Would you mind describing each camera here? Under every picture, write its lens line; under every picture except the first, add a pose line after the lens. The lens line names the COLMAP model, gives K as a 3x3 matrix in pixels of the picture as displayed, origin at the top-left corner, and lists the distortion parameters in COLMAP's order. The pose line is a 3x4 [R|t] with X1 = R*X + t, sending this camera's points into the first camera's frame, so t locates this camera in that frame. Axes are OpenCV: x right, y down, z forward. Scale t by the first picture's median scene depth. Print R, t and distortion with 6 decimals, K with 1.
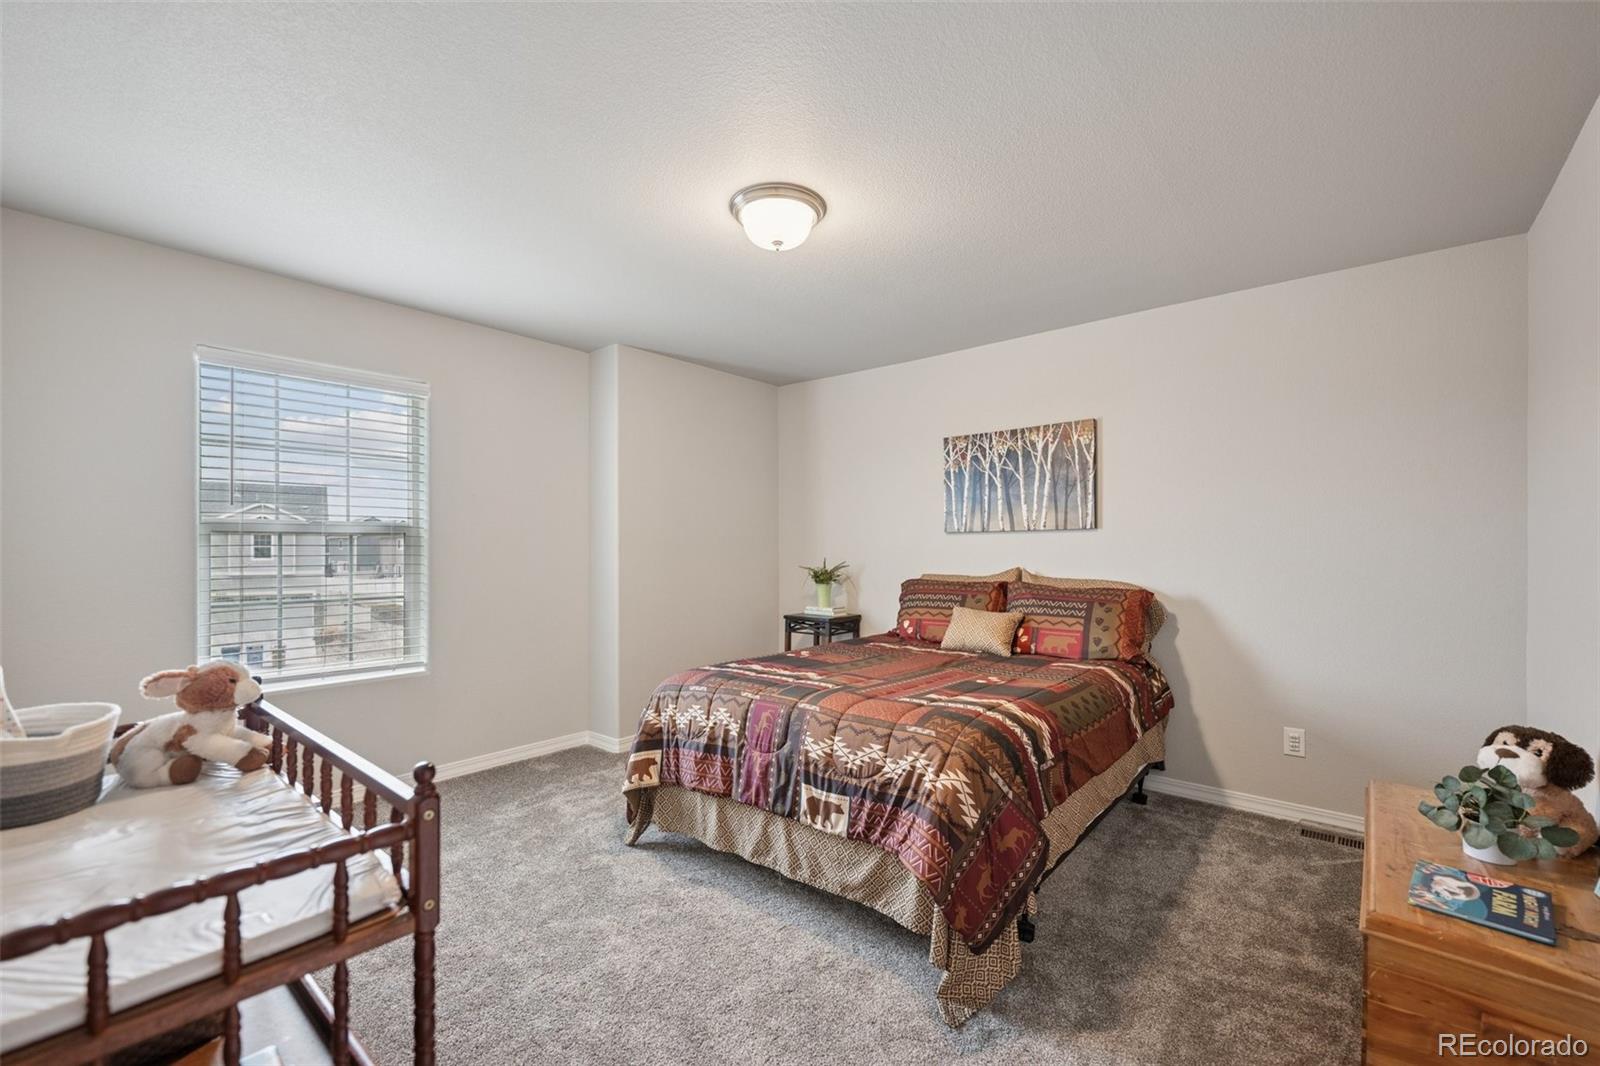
lens RADIAL K [[660.1, 0, 800.9], [0, 660.1, 546.7], [0, 0, 1]] dist [-0.001934, -0.000191]
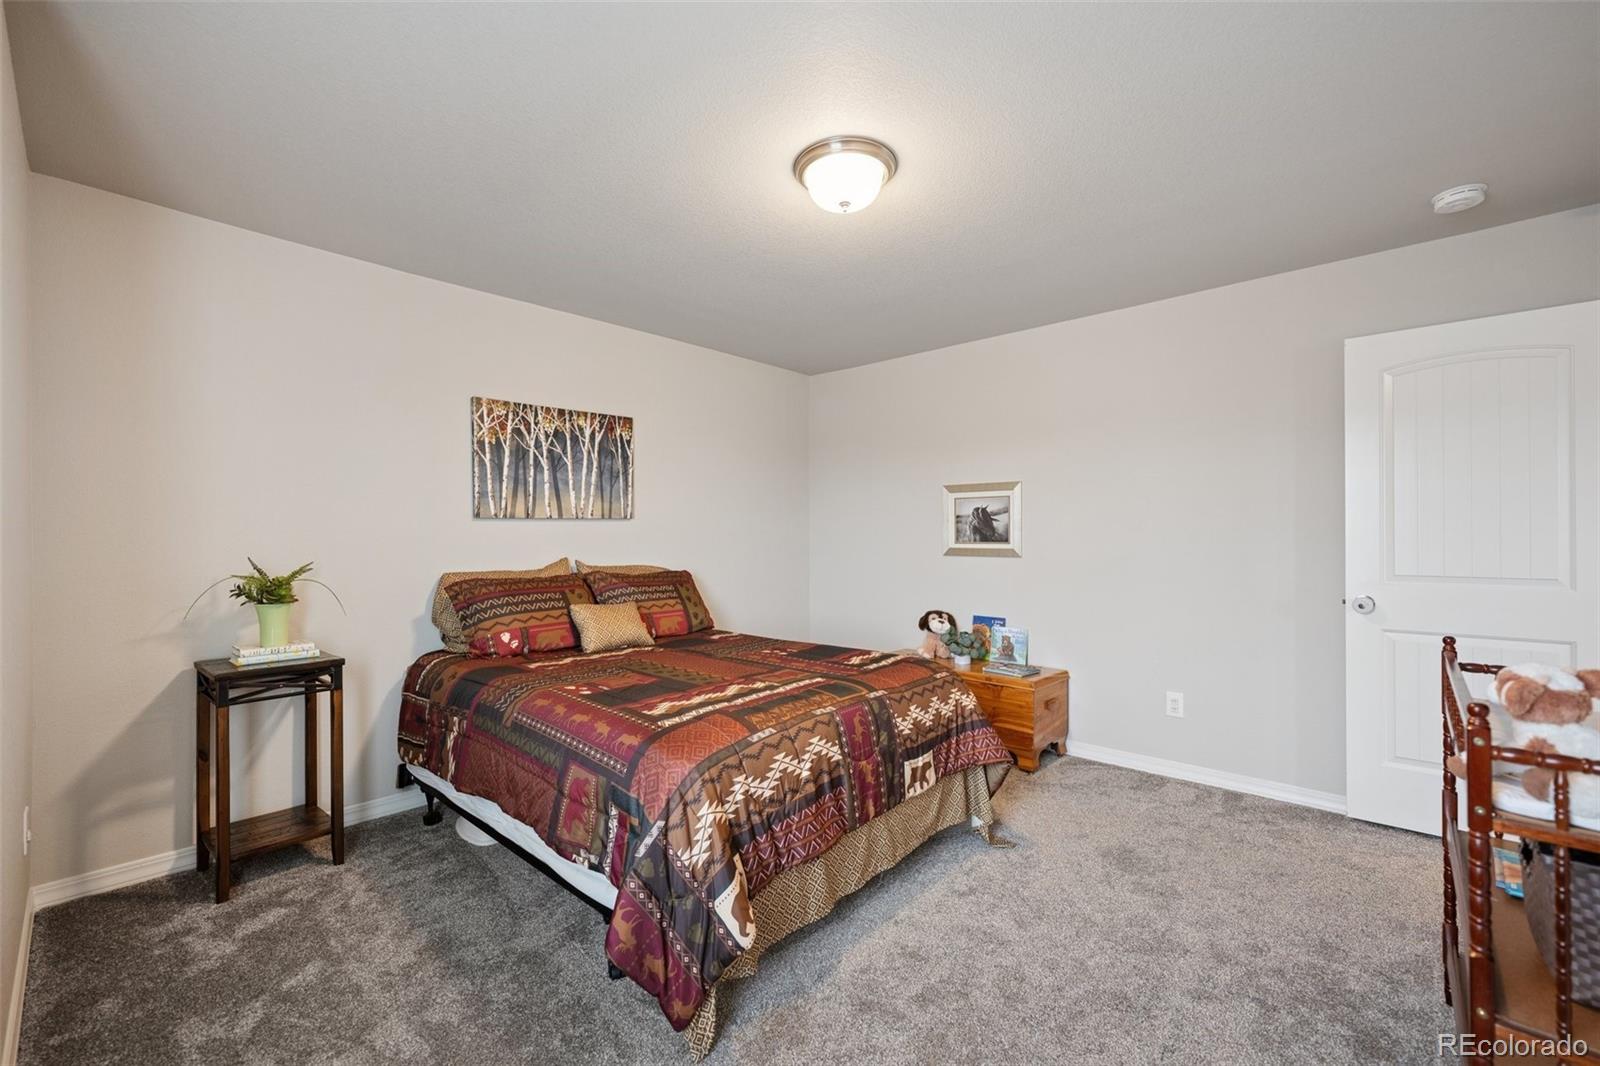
lens RADIAL K [[660.1, 0, 798.0], [0, 660.1, 529.6], [0, 0, 1]] dist [-0.001934, -0.000191]
pose [[0.049902, 0.004742, 0.998743, -0.591031], [0.003288, 0.999983, -0.004912, -0.002733], [-0.998749, 0.003529, 0.049885, 0.628584]]
